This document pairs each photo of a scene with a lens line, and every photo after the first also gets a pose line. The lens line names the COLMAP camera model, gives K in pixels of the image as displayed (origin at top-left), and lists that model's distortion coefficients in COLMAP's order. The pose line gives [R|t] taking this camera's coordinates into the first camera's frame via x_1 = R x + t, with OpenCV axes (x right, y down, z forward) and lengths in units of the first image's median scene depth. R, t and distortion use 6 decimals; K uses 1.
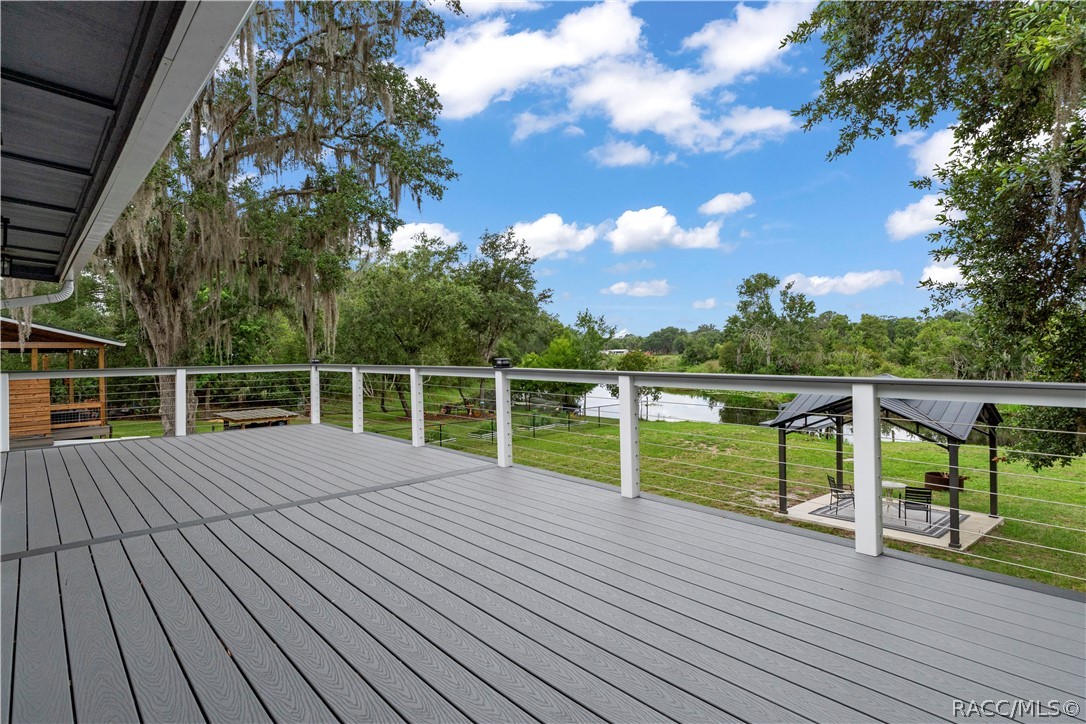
lens RADIAL K [[572.8, 0, 539.0], [0, 572.8, 353.6], [0, 0, 1]] dist [0.009142, -0.000007]
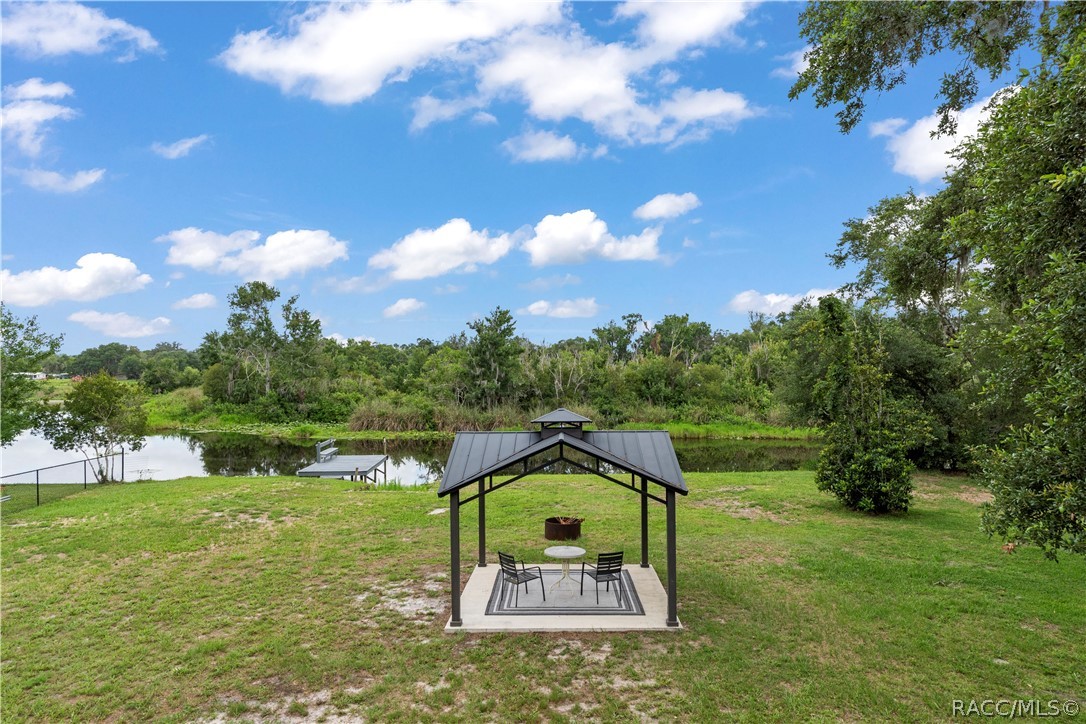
lens RADIAL K [[652.5, 0, 540.2], [0, 652.5, 386.6], [0, 0, 1]] dist [-0.006801, -0.000939]
pose [[0.690491, -0.003057, 0.723335, -0.016366], [-0.004680, 0.999951, 0.008693, -0.000592], [-0.723326, -0.009388, 0.690443, 0.139888]]
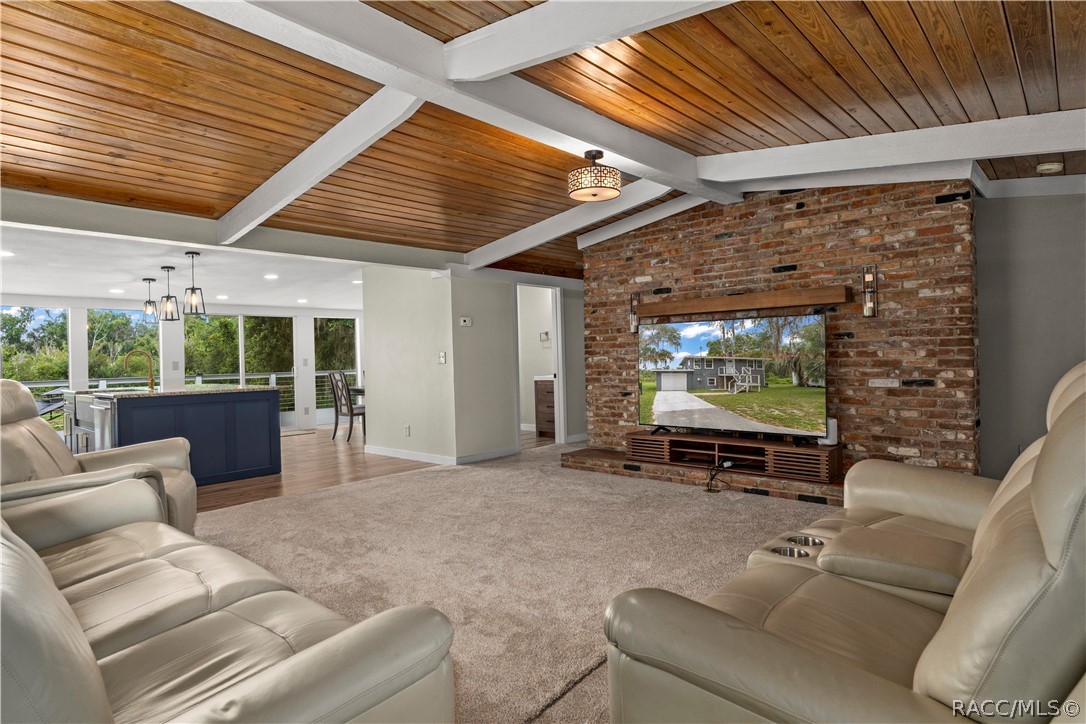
lens RADIAL K [[585.4, 0, 543.3], [0, 585.4, 354.1], [0, 0, 1]] dist [-0.000528, -0.001496]
pose [[-0.107809, 0.014205, 0.994070, -0.327212], [0.028119, 0.999541, -0.011234, 0.000803], [-0.993774, 0.026741, -0.108159, -0.011417]]
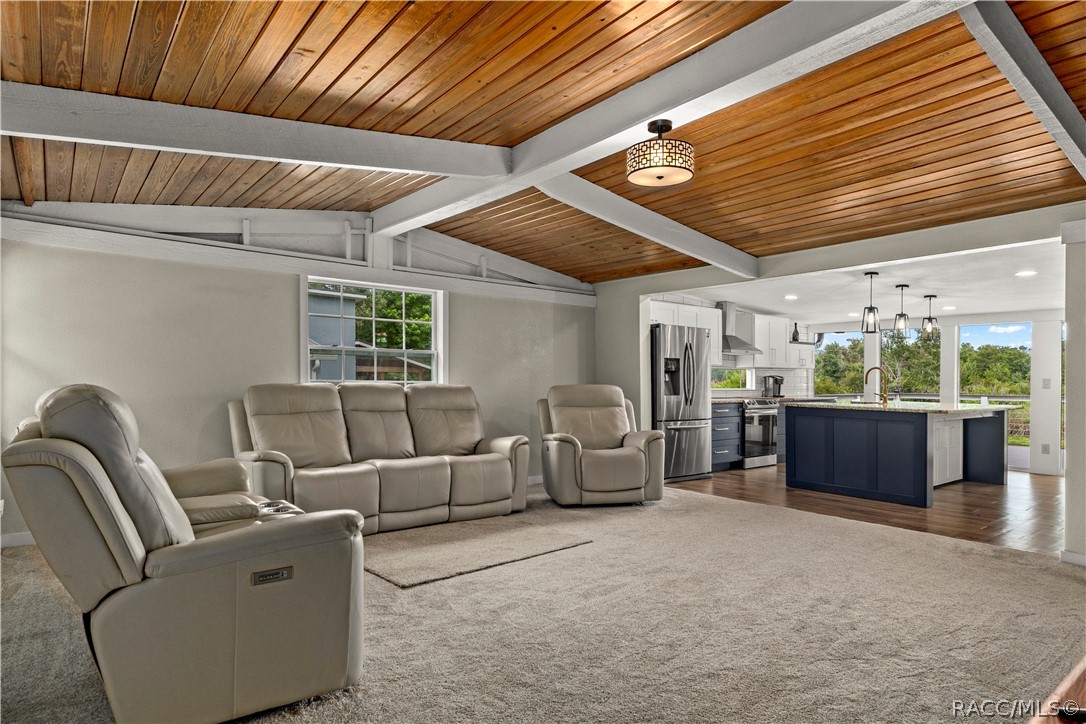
lens RADIAL K [[627.5, 0, 544.9], [0, 627.5, 384.7], [0, 0, 1]] dist [0.003493, 0.001085]
pose [[0.998437, 0.015881, -0.053581, -0.248615], [-0.015573, 0.999860, 0.006157, 0.000497], [0.053672, -0.005313, 0.998545, -0.106244]]
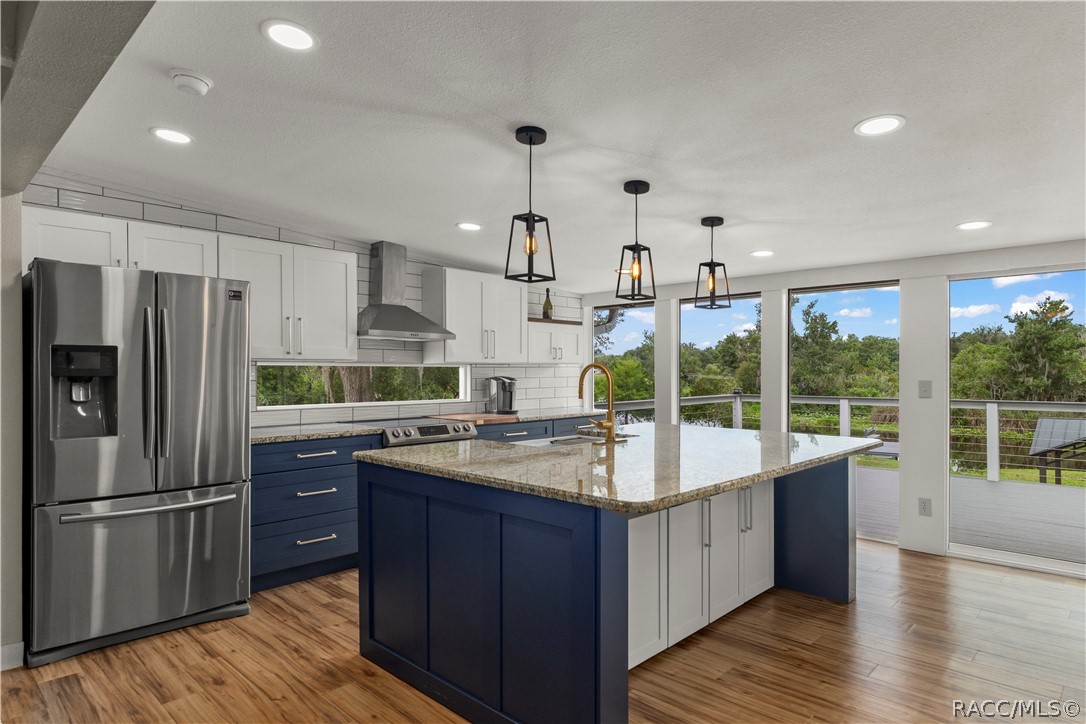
lens RADIAL K [[627.0, 0, 544.7], [0, 627.0, 371.1], [0, 0, 1]] dist [0.005688, 0.000006]
pose [[0.996783, 0.007117, 0.079837, -0.177783], [-0.006882, 0.999971, -0.003222, -0.003522], [-0.079857, 0.002662, 0.996803, -0.005952]]
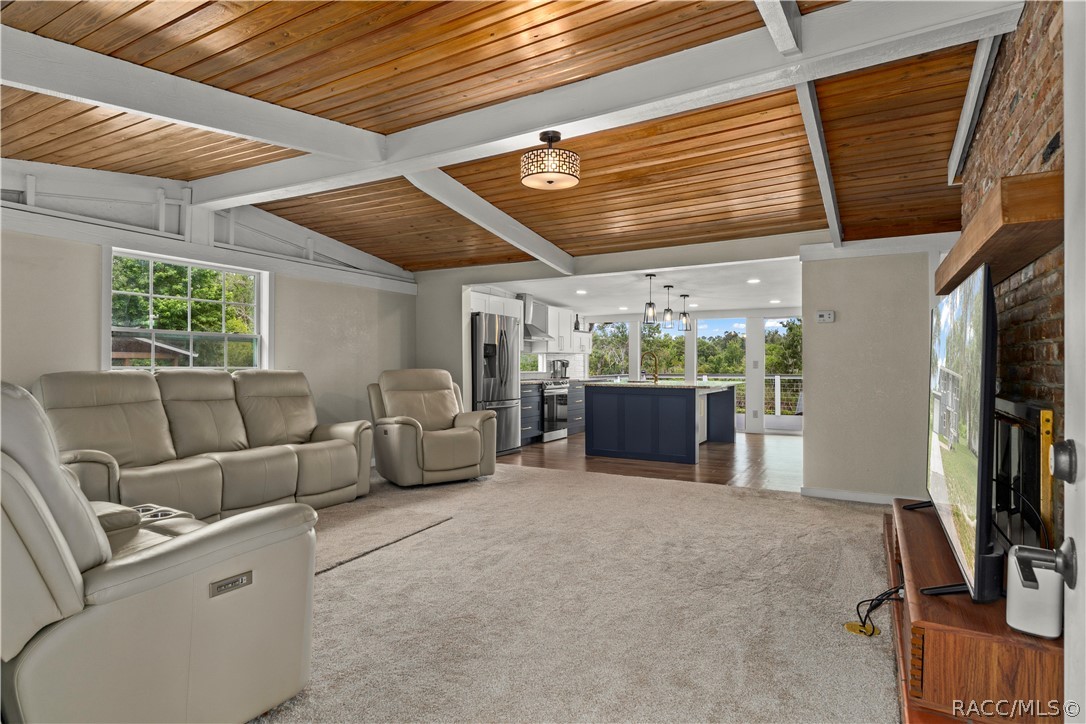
lens RADIAL K [[590.6, 0, 543.0], [0, 590.6, 362.0], [0, 0, 1]] dist [-0.001692, -0.000338]
pose [[0.945773, 0.009042, 0.324701, -0.265361], [-0.006051, 0.999929, -0.010219, 0.000848], [-0.324771, 0.007700, 0.945761, -0.104629]]
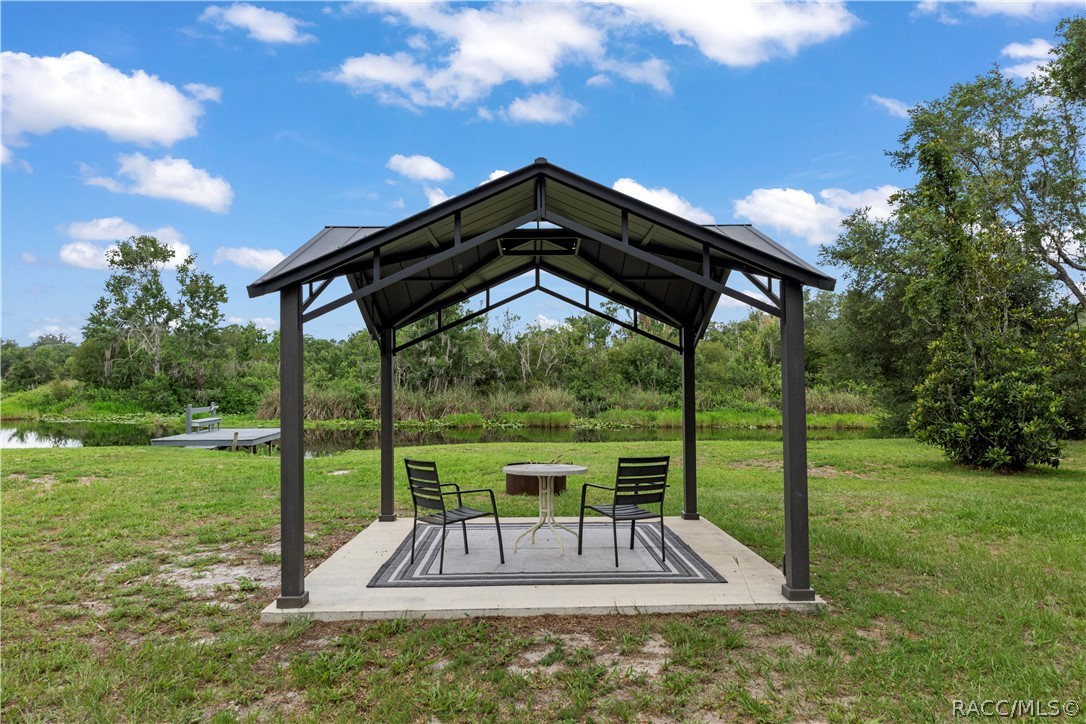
lens RADIAL K [[757.8, 0, 538.9], [0, 757.8, 375.6], [0, 0, 1]] dist [-0.005608, -0.002010]
pose [[0.656152, 0.015433, 0.754471, 0.075488], [-0.006202, 0.999867, -0.015059, 0.057805], [-0.754604, 0.005202, 0.656160, 0.224514]]
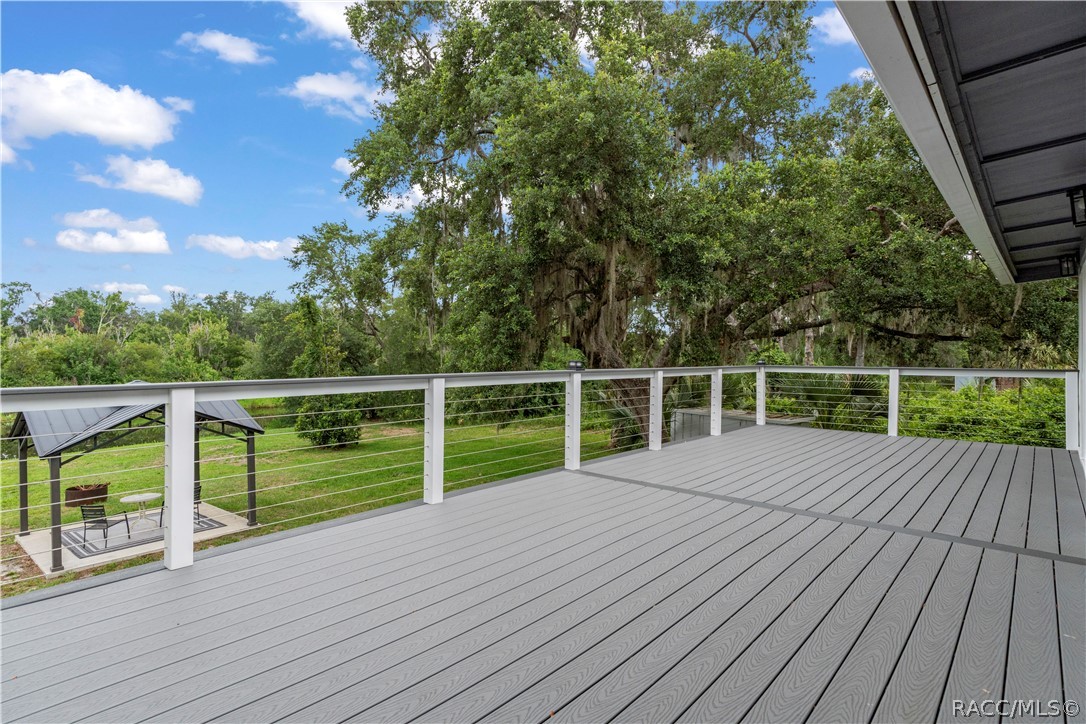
lens RADIAL K [[572.8, 0, 539.0], [0, 572.8, 353.6], [0, 0, 1]] dist [0.009142, -0.000007]
pose [[-0.127797, 0.010503, 0.991745, -0.138022], [0.001773, 0.999945, -0.010362, 0.000935], [-0.991799, 0.000434, -0.127808, 0.157590]]
